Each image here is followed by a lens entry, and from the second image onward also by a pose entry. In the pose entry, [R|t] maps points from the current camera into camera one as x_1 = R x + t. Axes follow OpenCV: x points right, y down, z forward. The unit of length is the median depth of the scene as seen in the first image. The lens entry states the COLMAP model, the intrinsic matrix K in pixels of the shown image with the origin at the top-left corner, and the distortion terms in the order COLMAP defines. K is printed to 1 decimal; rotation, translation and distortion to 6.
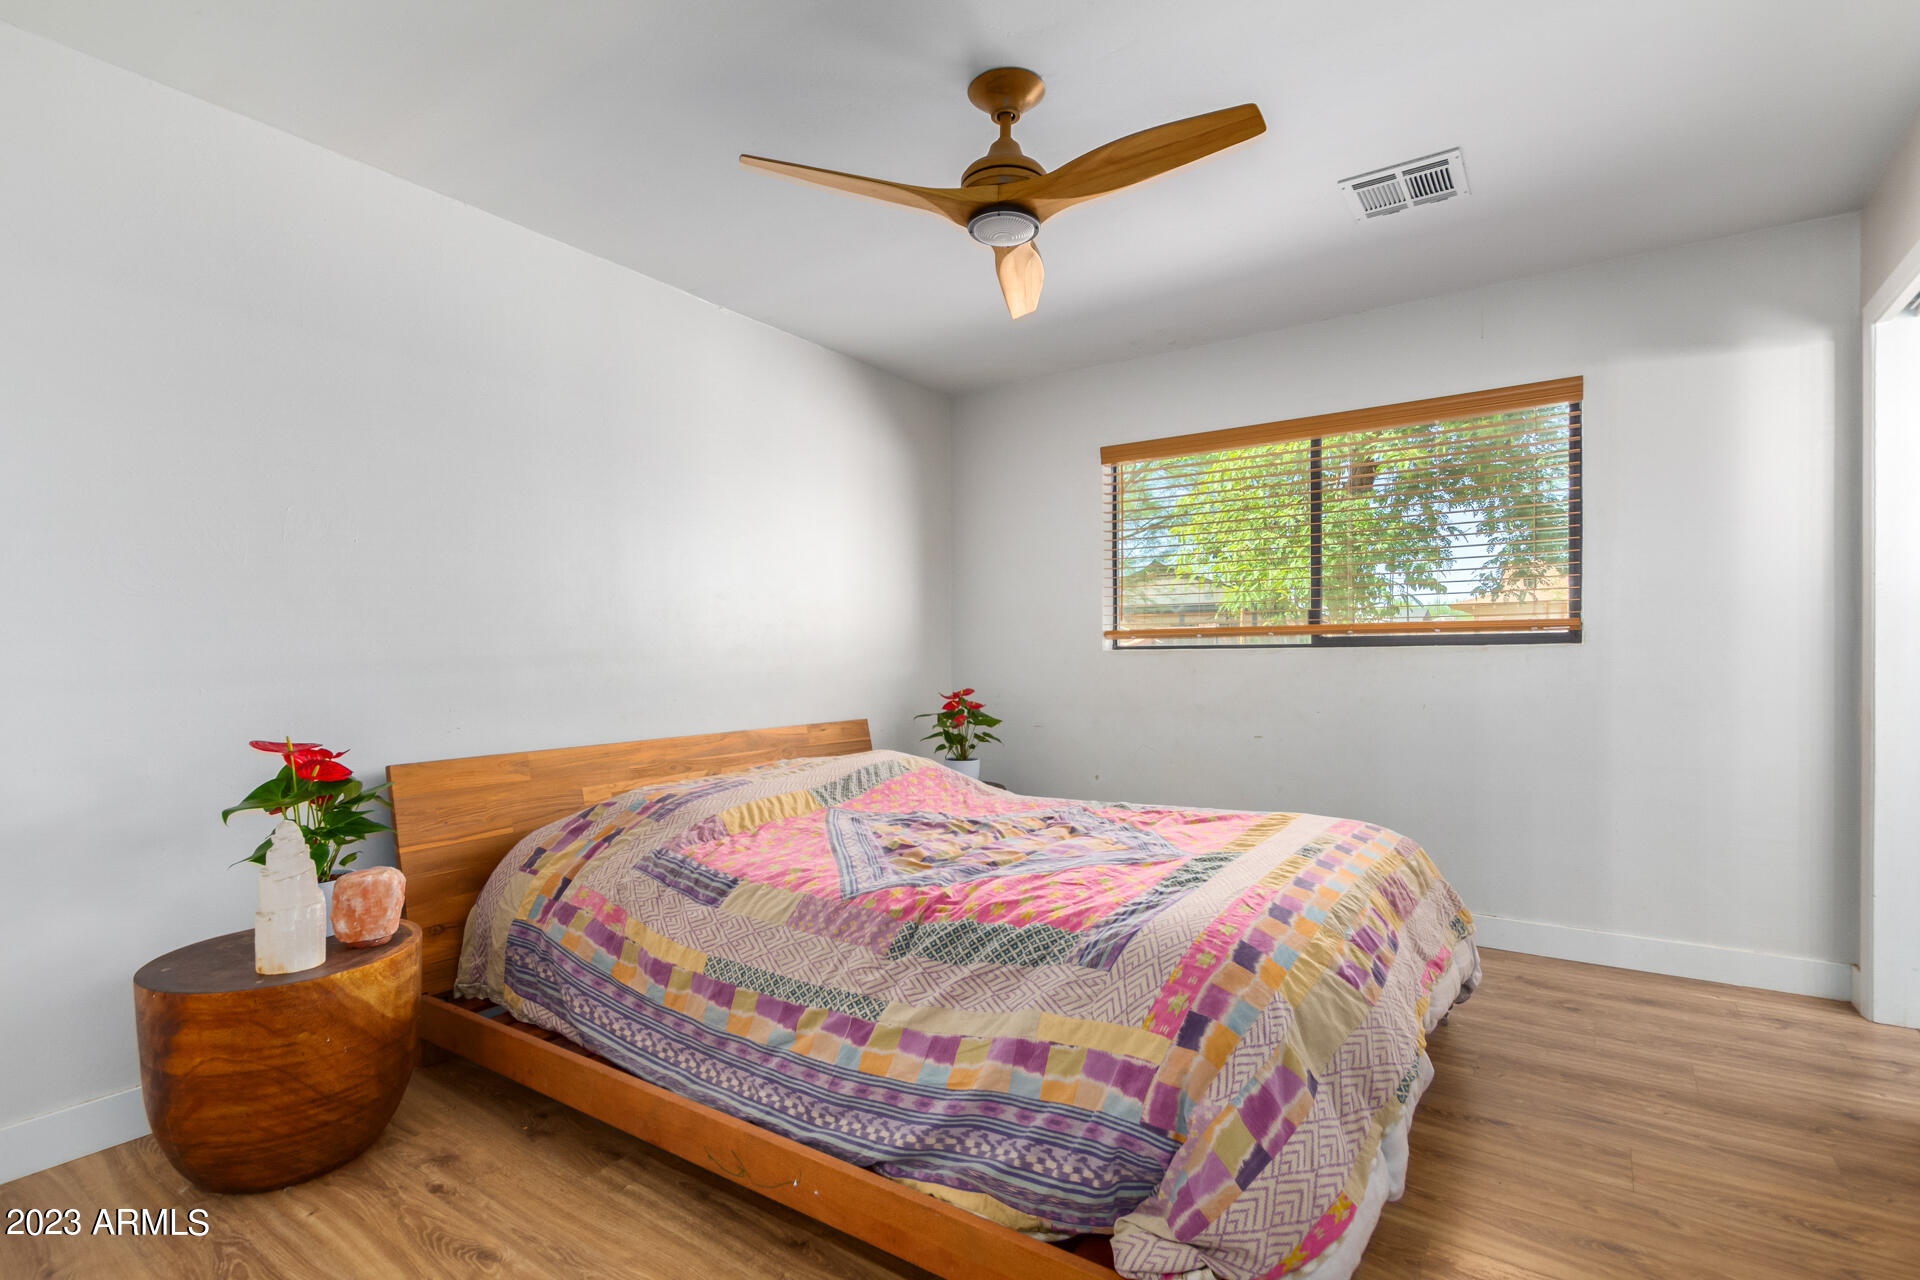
lens RADIAL K [[884.0, 0, 953.4], [0, 884.0, 655.8], [0, 0, 1]] dist [0.001576, -0.001432]
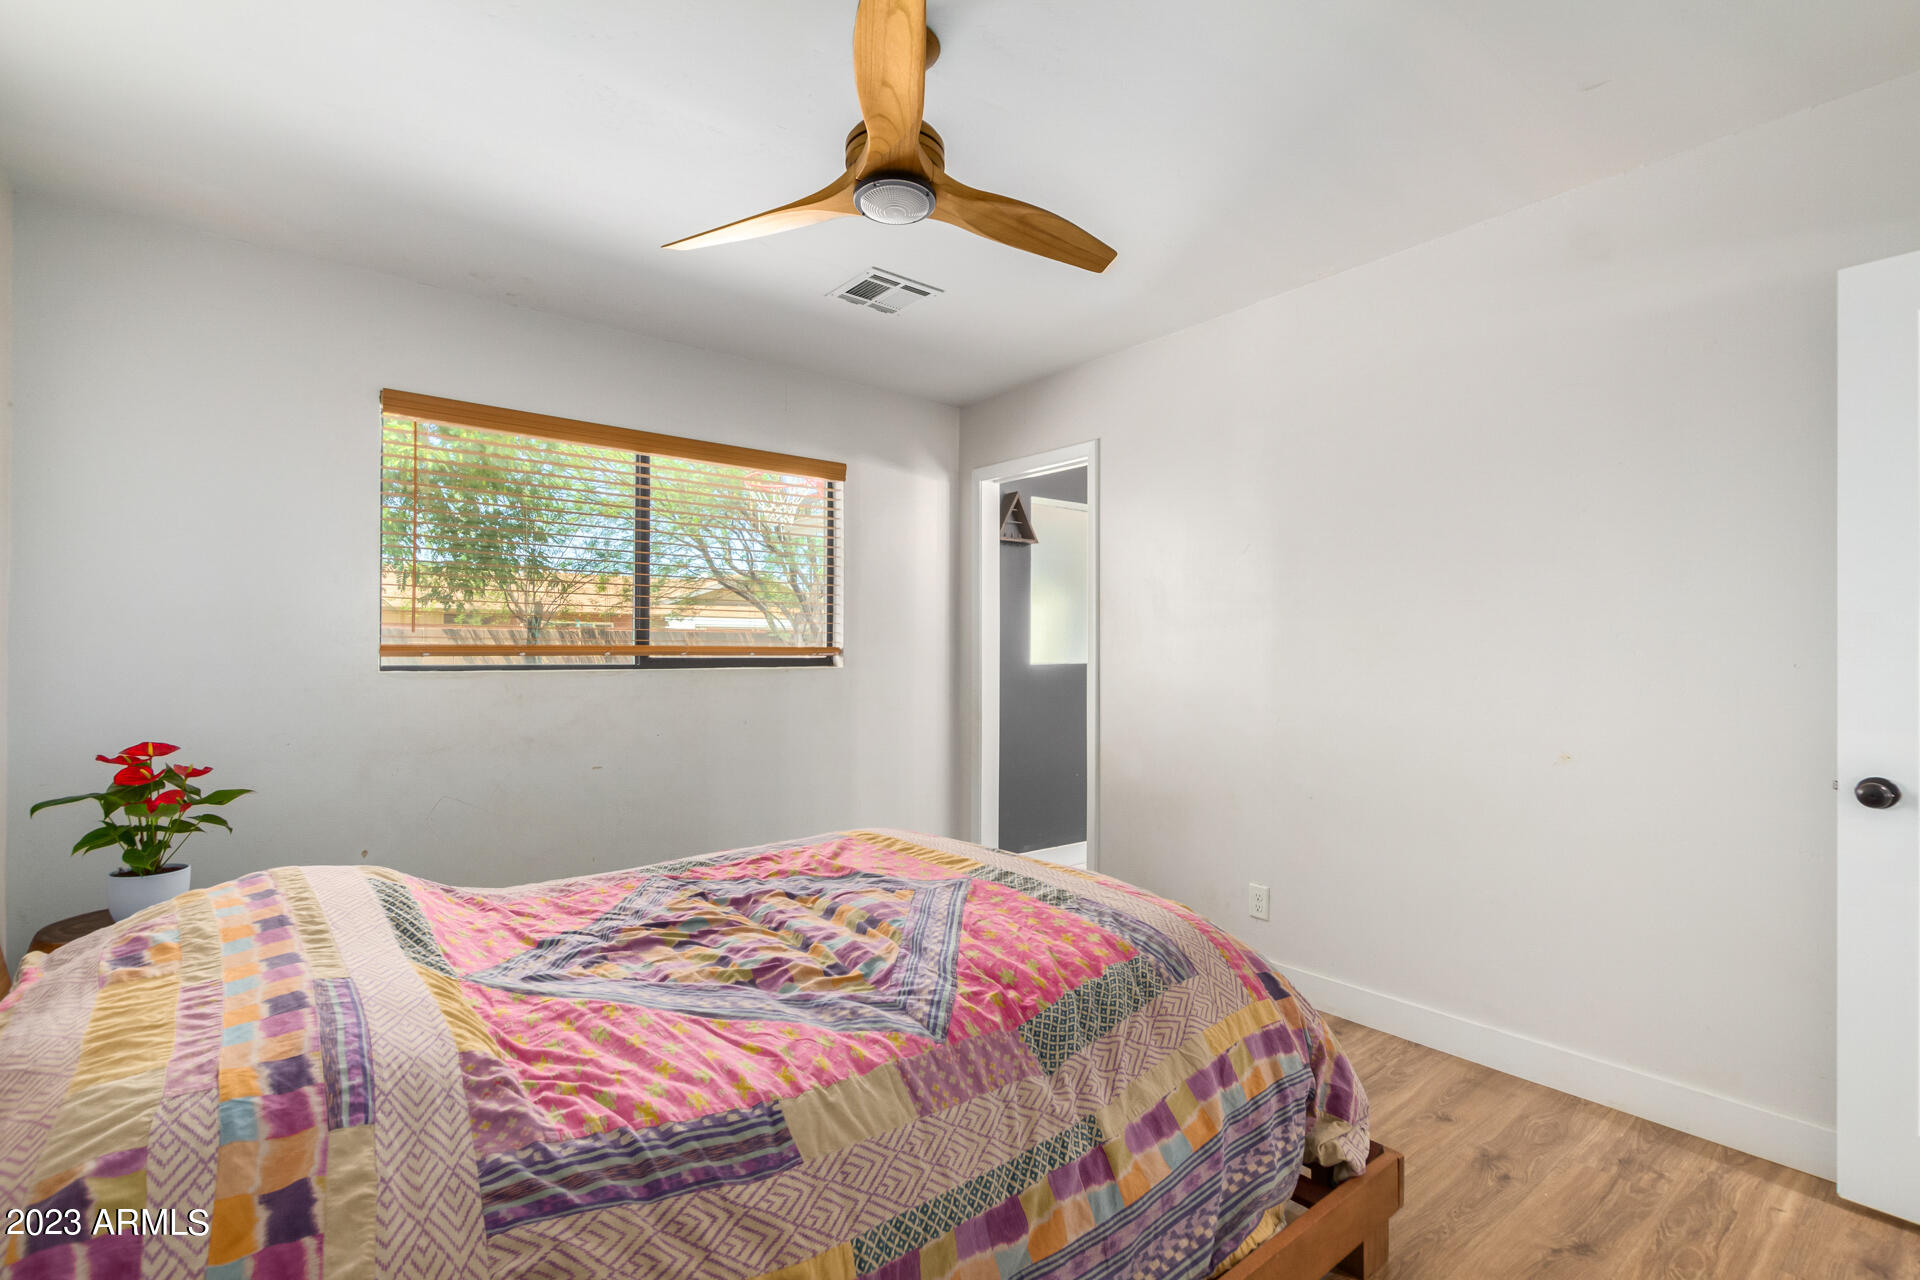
lens RADIAL K [[884.0, 0, 951.3], [0, 884.0, 638.7], [0, 0, 1]] dist [0.001576, -0.001432]
pose [[0.295950, 0.026552, 0.954834, -0.539012], [-0.006592, 0.999647, -0.025755, -0.025728], [-0.955181, 0.001328, 0.296020, 0.504761]]
